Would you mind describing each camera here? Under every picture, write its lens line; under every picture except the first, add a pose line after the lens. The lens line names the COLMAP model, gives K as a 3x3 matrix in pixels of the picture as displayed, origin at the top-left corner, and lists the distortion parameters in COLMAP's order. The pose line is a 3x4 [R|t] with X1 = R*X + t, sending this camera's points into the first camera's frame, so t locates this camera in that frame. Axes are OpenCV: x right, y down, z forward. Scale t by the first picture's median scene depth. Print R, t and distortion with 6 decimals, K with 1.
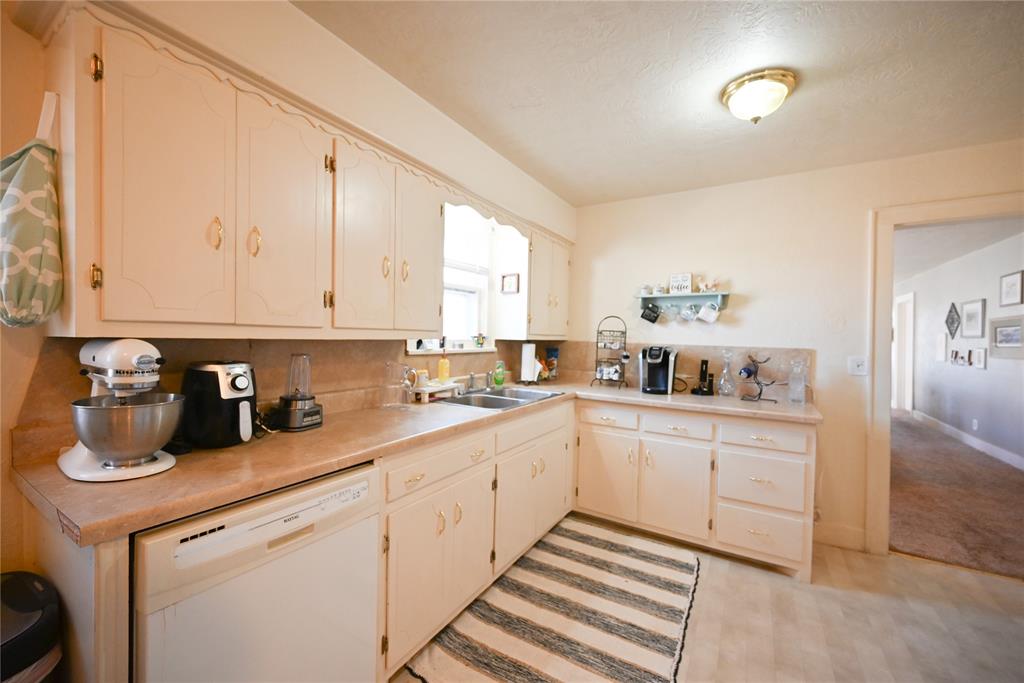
lens RADIAL K [[404.5, 0, 512.1], [0, 404.5, 340.3], [0, 0, 1]] dist [0.000101, 0.000384]
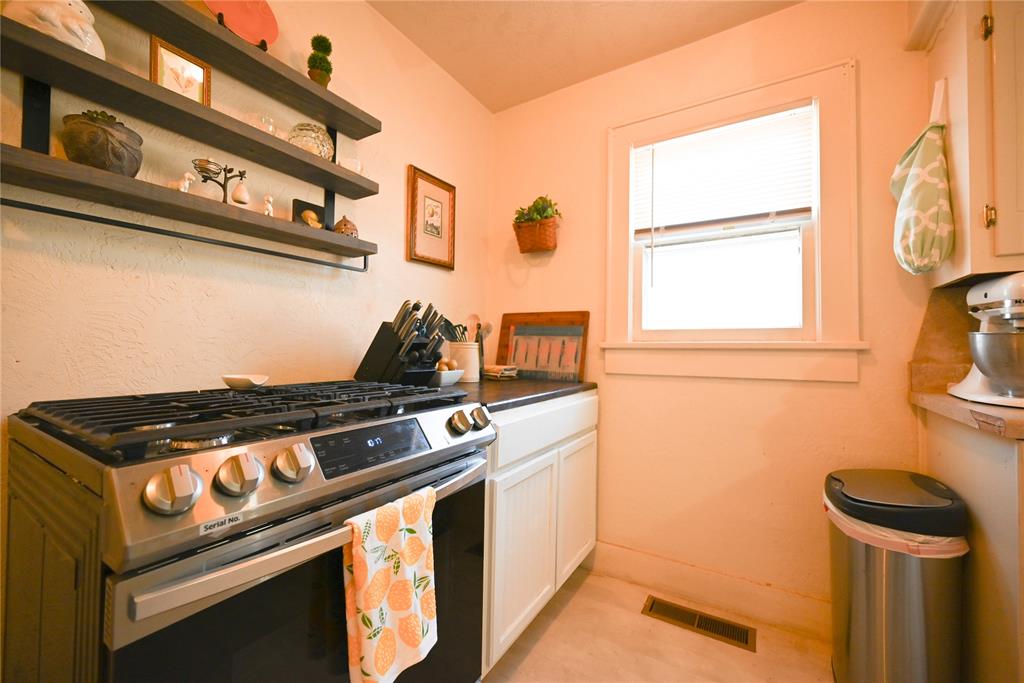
lens RADIAL K [[404.5, 0, 512.4], [0, 404.5, 339.7], [0, 0, 1]] dist [0.000101, 0.000384]
pose [[-0.004451, -0.030876, -0.999513, 0.047041], [-0.014520, 0.999420, -0.030808, 0.221776], [0.999885, 0.014376, -0.004896, -0.260941]]
